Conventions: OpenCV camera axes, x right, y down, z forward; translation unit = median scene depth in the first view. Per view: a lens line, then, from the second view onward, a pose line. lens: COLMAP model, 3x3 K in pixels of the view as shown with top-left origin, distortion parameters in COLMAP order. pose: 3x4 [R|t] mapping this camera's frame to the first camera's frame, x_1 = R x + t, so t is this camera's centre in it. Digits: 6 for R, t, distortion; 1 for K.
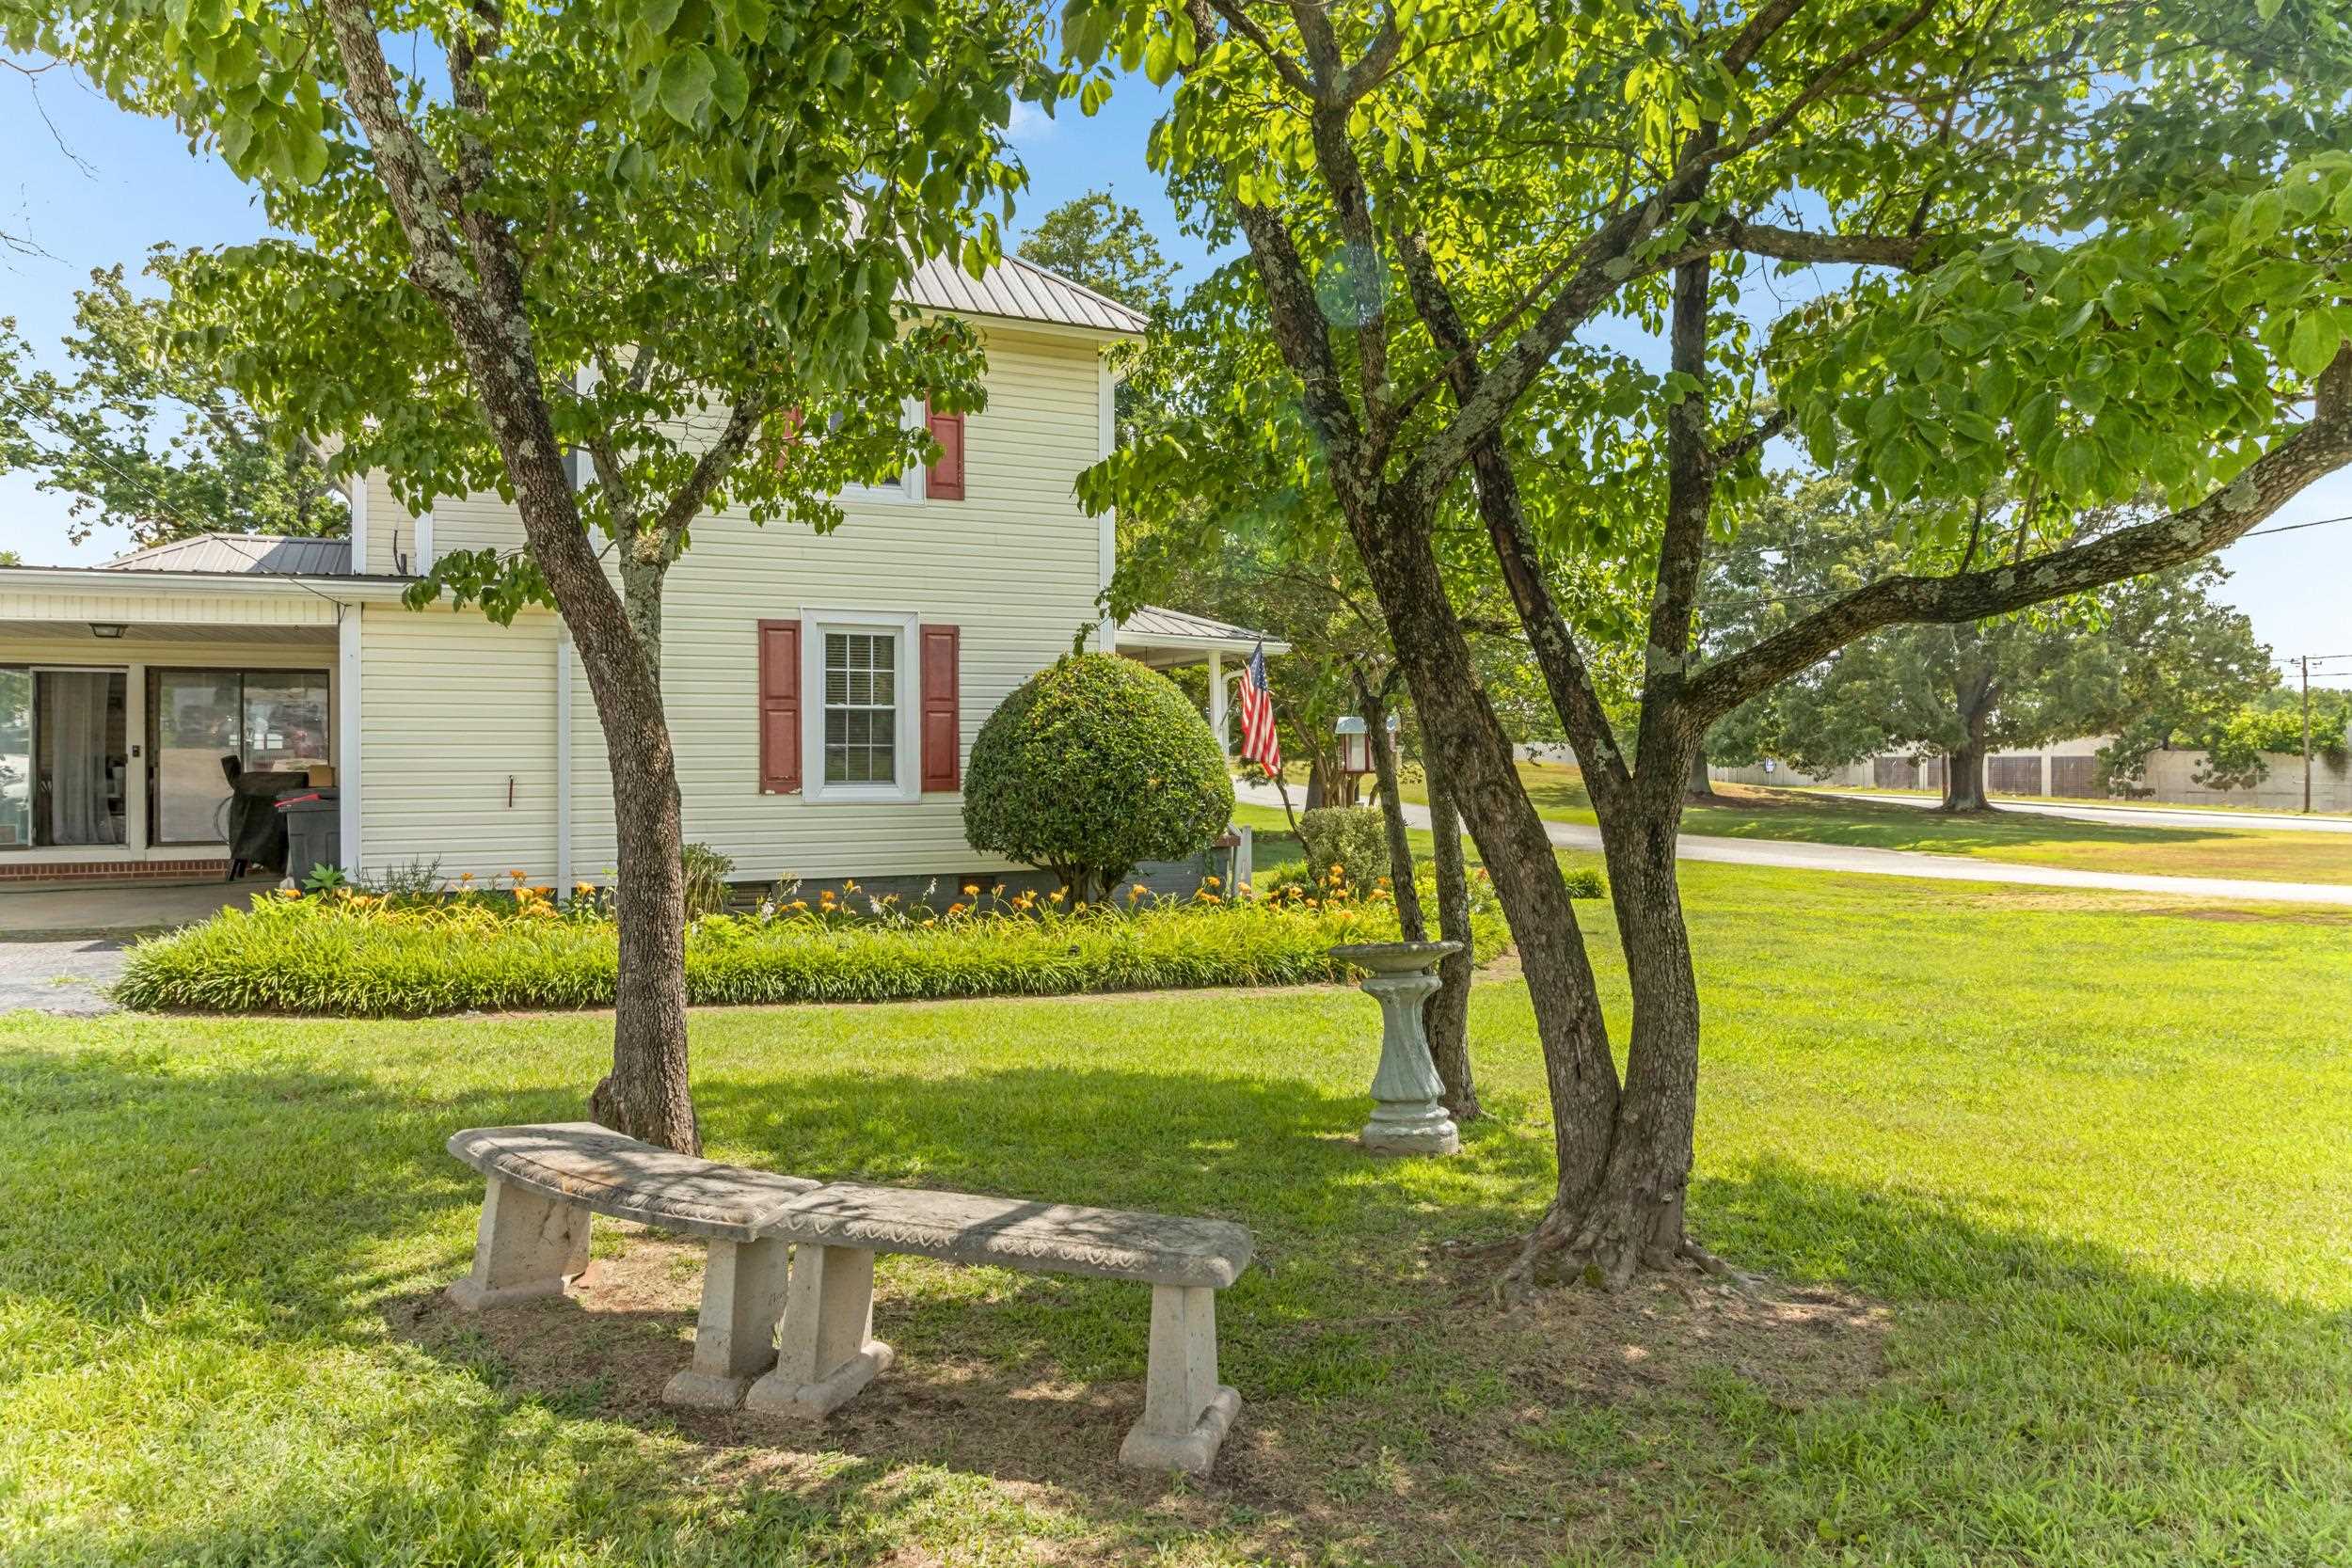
lens RADIAL K [[1482.6, 0, 1176.0], [0, 1482.6, 784.0], [0, 0, 1]] dist [-0.009128, -0.003495]
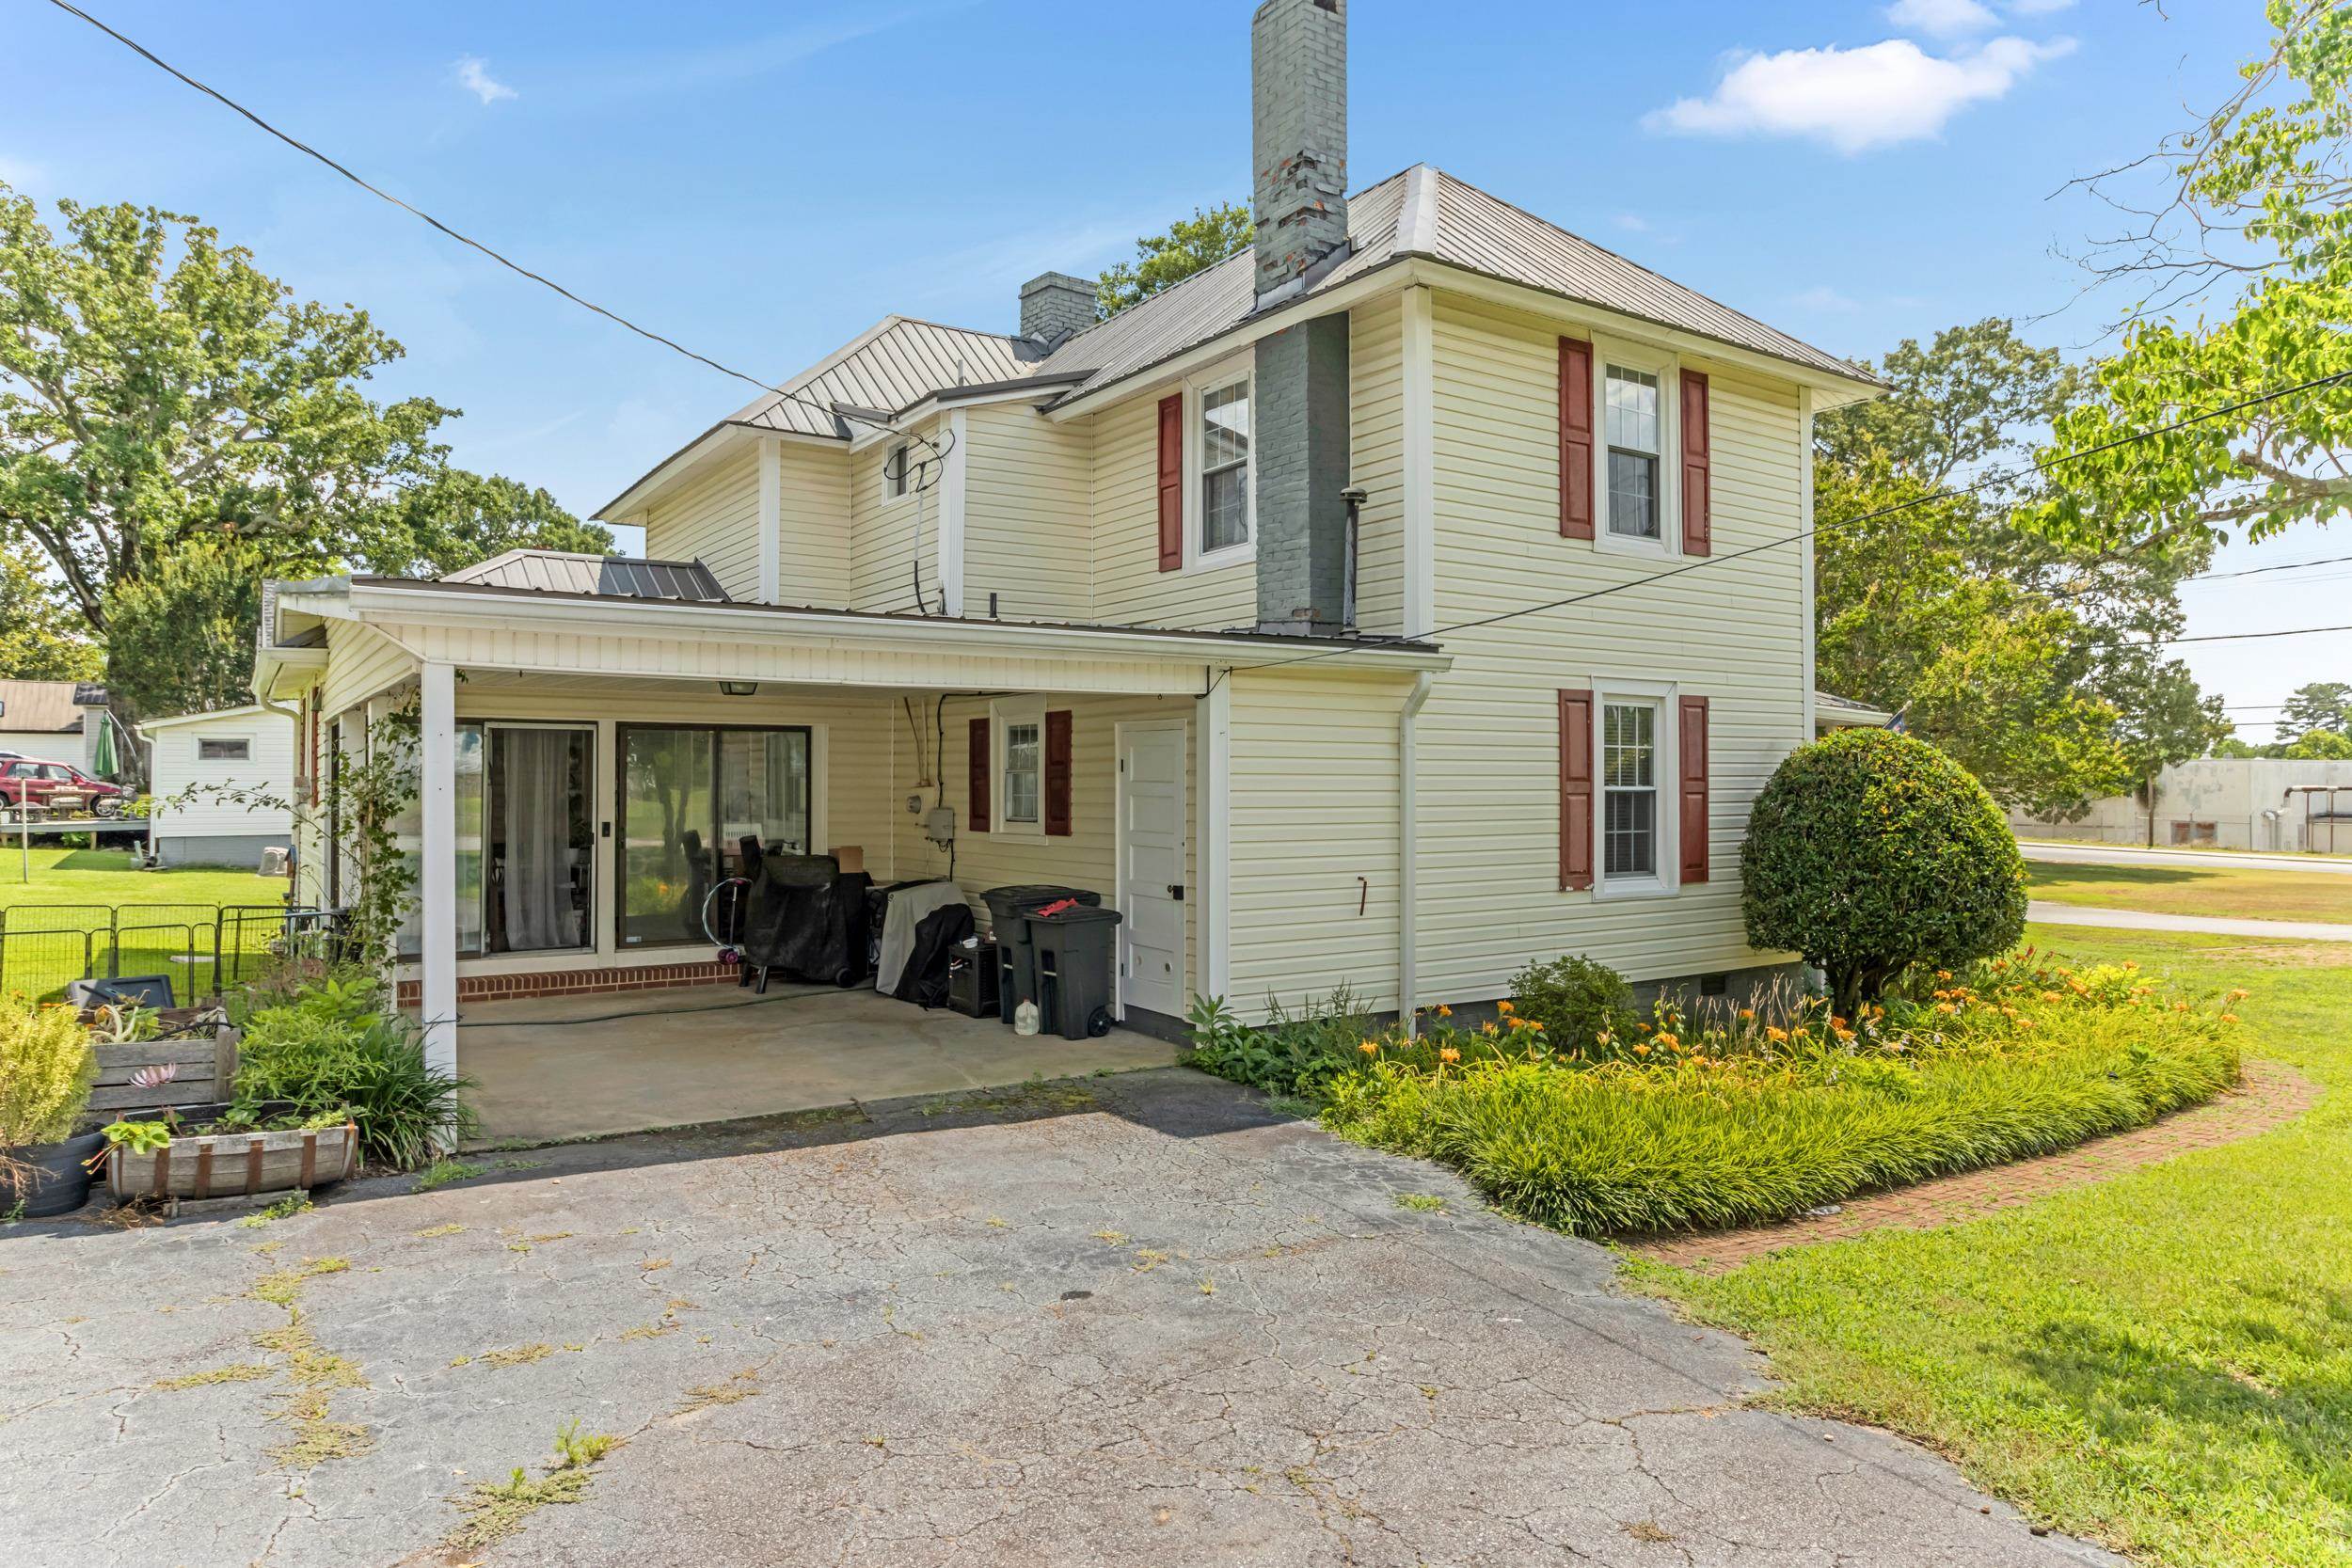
lens RADIAL K [[1482.6, 0, 1176.0], [0, 1482.6, 784.0], [0, 0, 1]] dist [-0.009128, -0.003495]
pose [[0.981902, 0.004219, 0.189342, -0.633631], [-0.001661, 0.999905, -0.013668, -0.041572], [-0.189381, 0.013106, 0.981816, 0.184451]]
